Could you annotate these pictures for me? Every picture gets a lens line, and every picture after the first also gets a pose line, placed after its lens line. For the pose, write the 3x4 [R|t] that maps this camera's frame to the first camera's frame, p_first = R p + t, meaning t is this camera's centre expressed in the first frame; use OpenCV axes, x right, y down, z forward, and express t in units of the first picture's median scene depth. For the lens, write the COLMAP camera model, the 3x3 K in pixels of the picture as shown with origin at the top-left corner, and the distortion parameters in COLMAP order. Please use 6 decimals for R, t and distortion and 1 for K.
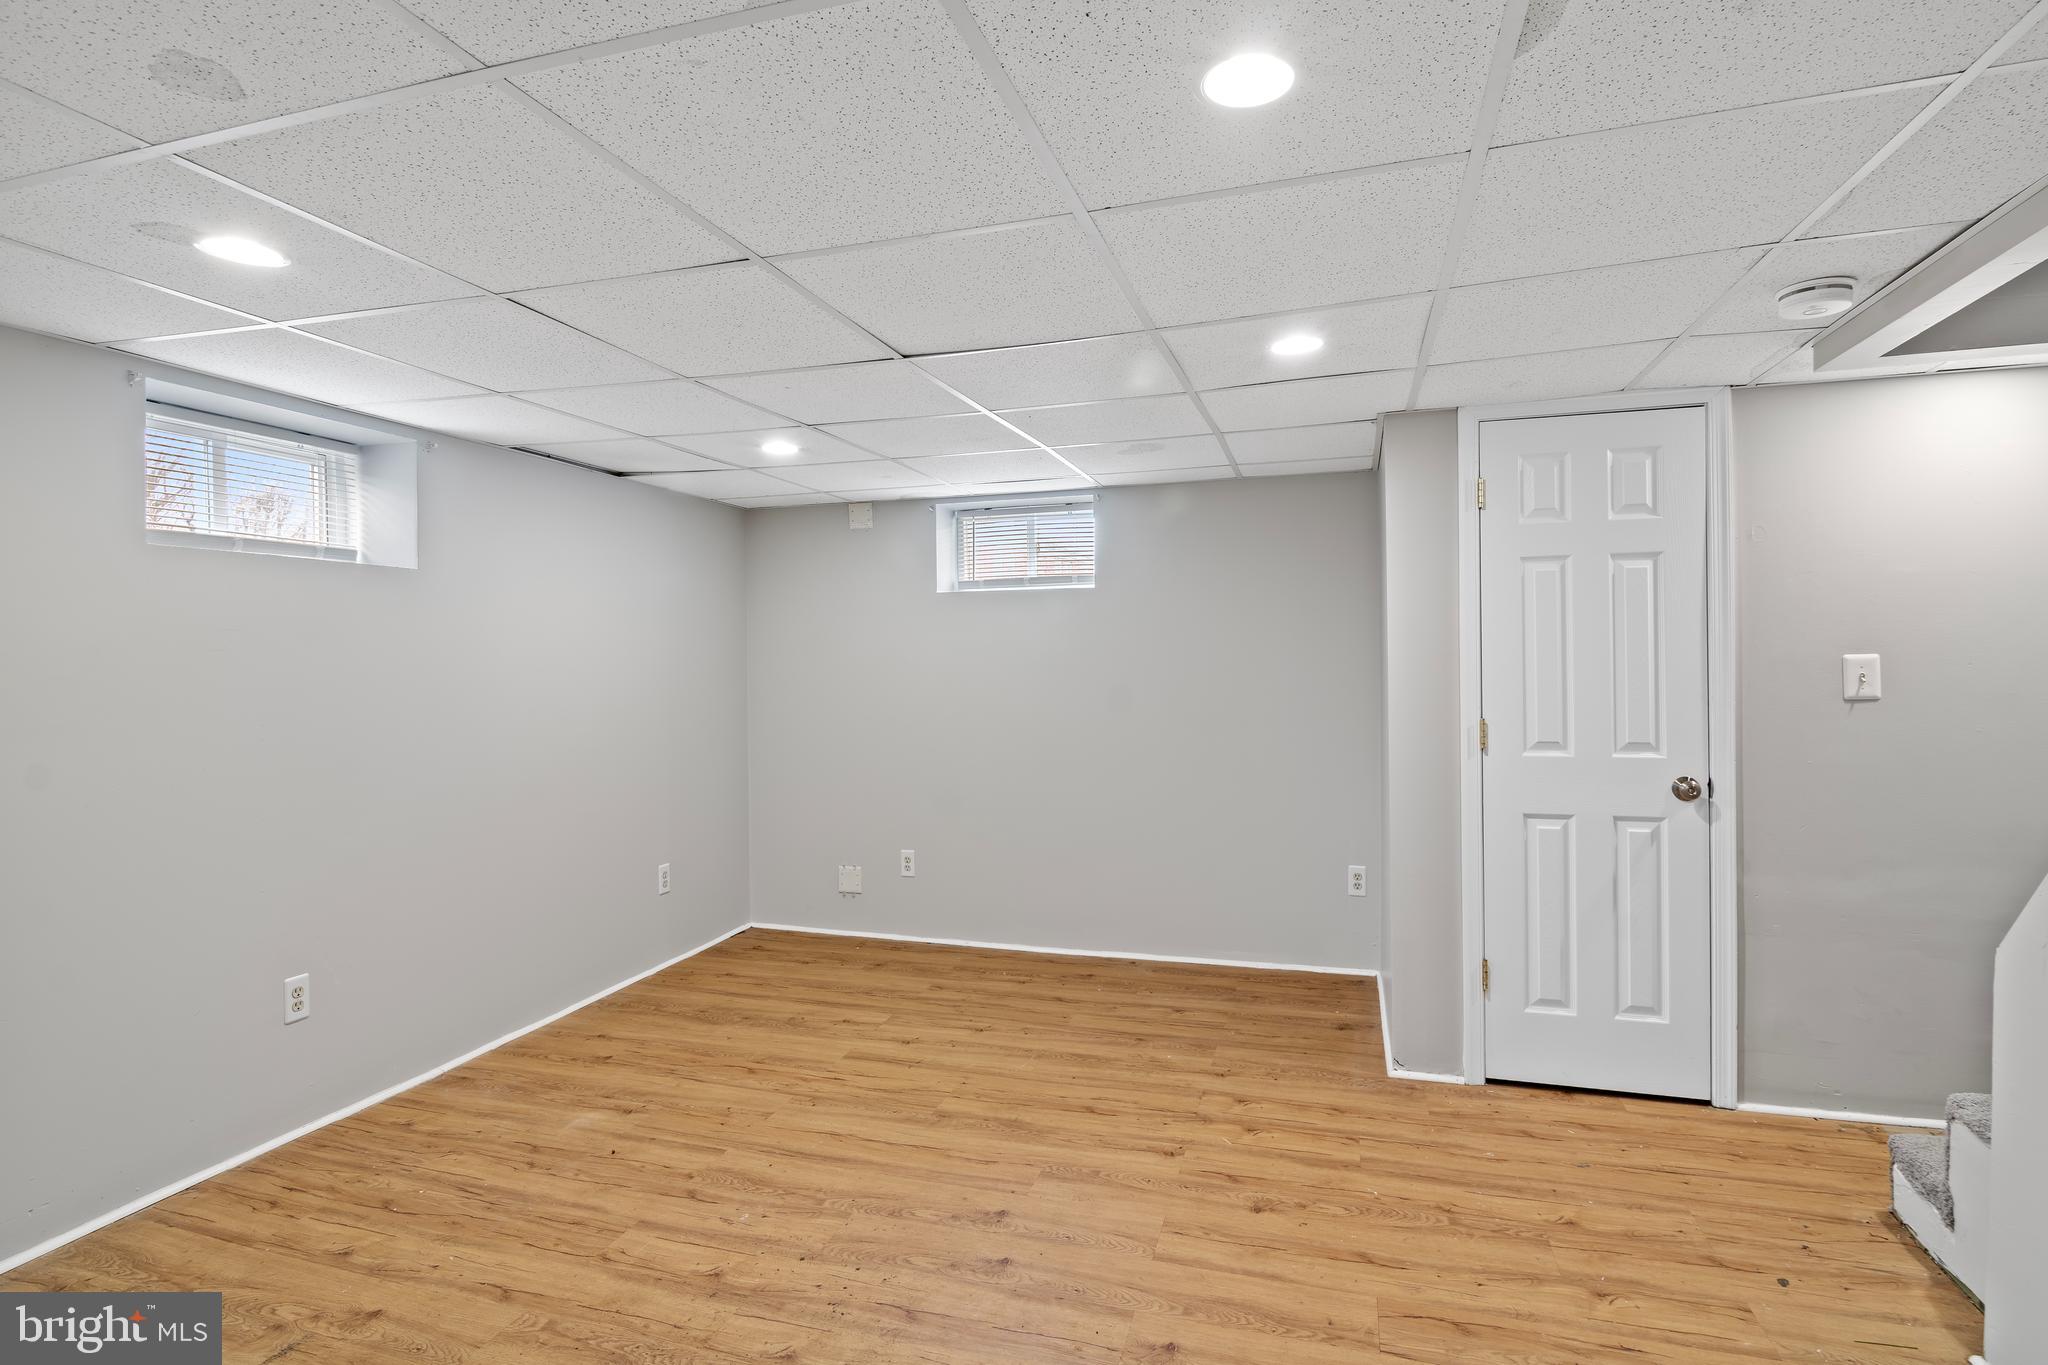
lens RADIAL K [[1010.9, 0, 1027.0], [0, 1010.9, 635.2], [0, 0, 1]] dist [0.000972, -0.008048]
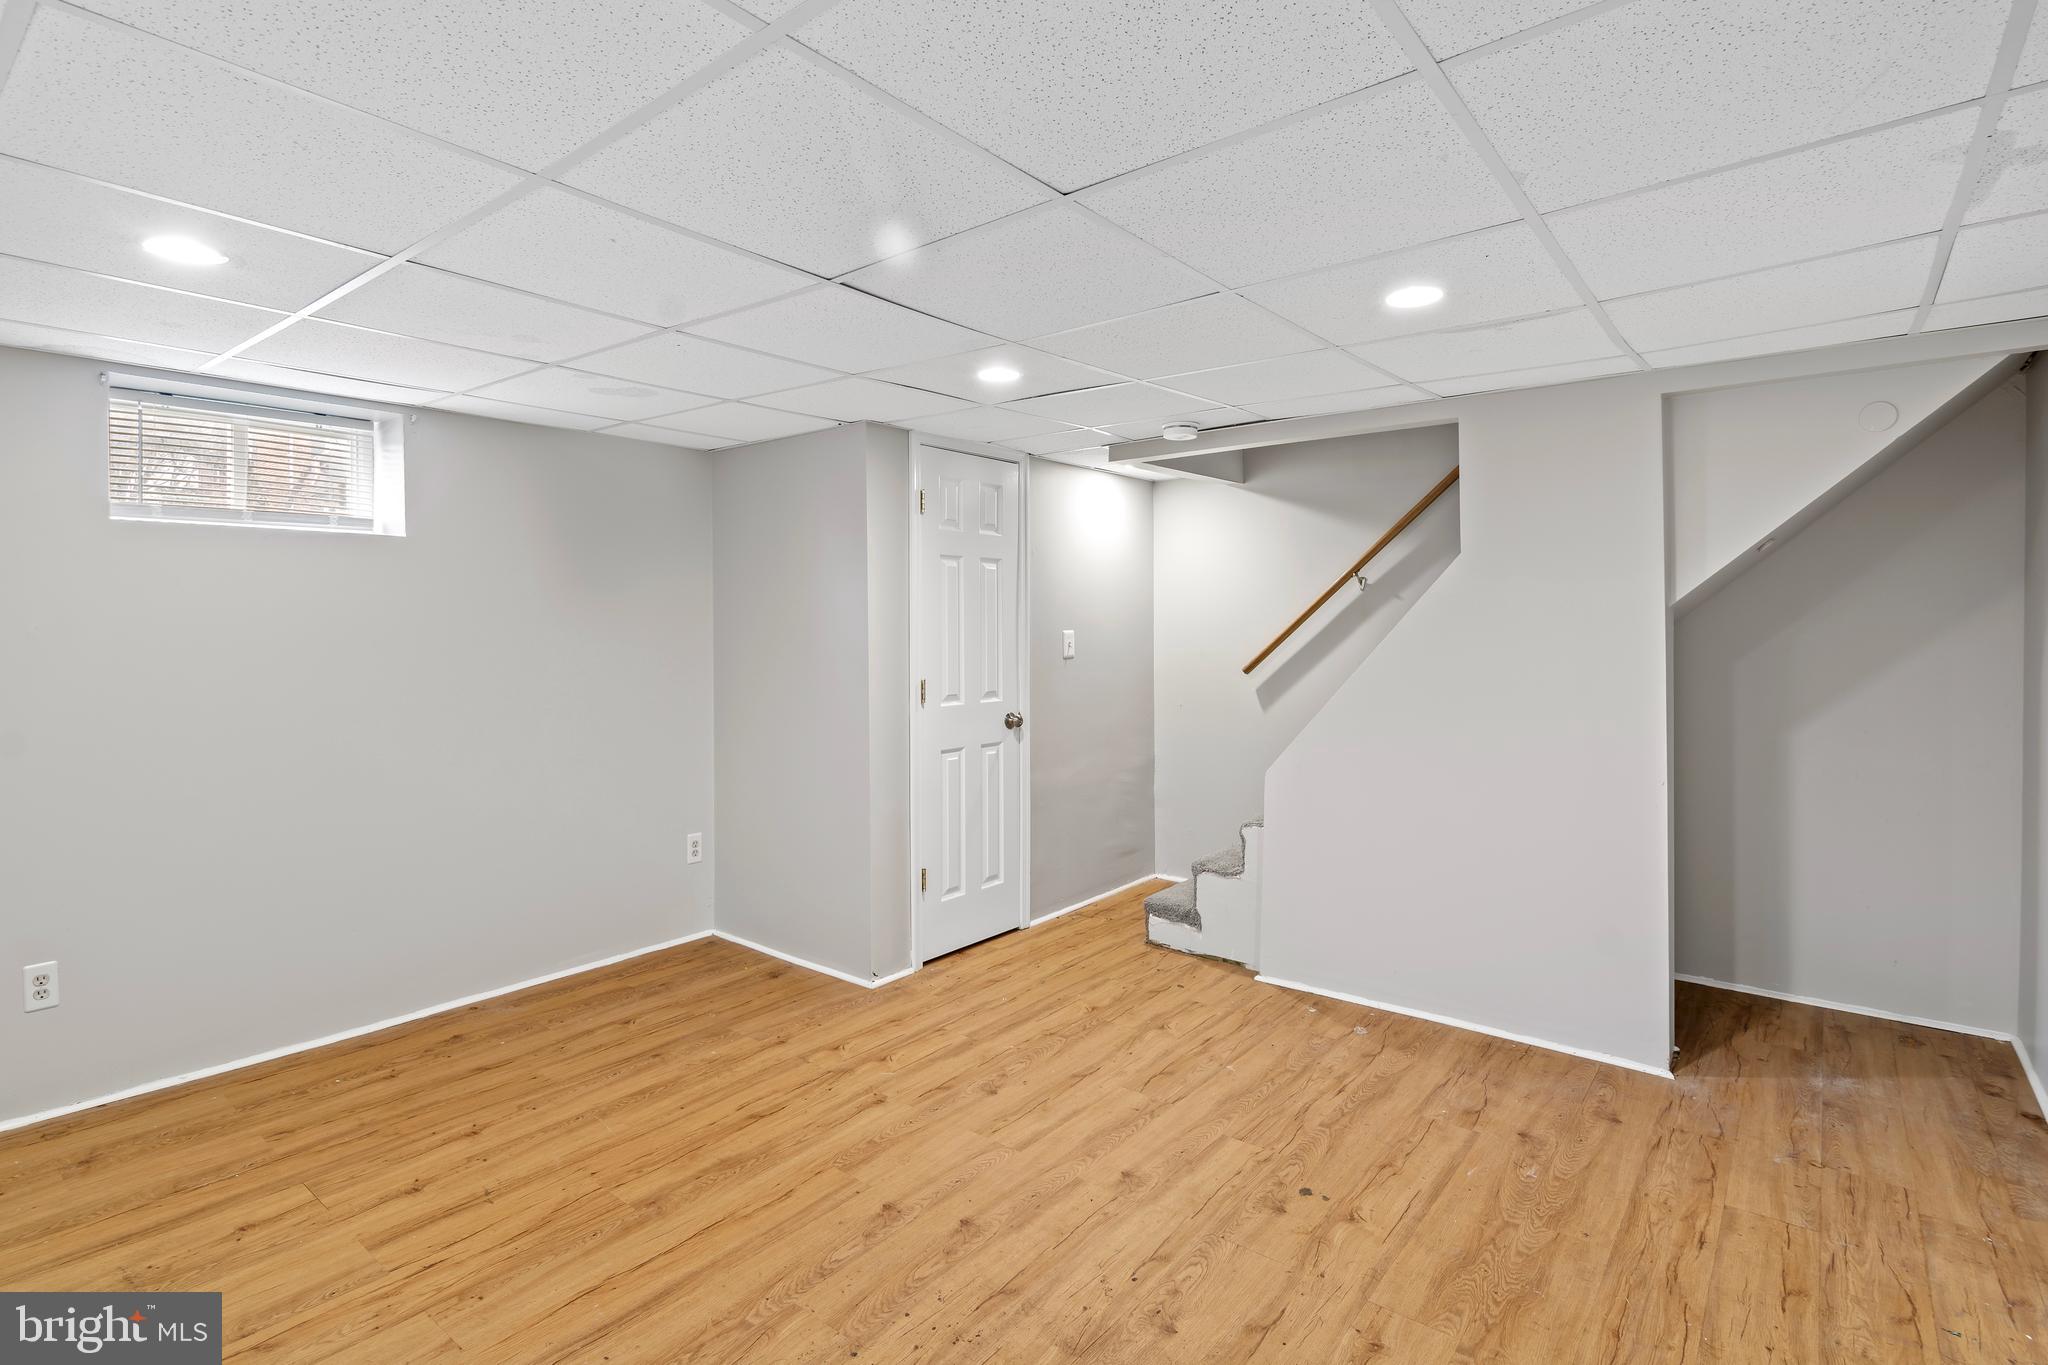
lens RADIAL K [[1021.7, 0, 1028.5], [0, 1021.7, 608.2], [0, 0, 1]] dist [-0.001894, -0.005209]
pose [[0.356797, 0.026237, 0.933814, -0.728936], [-0.023481, 0.999542, -0.019112, 0.015471], [-0.933887, -0.015108, 0.357249, 0.436673]]
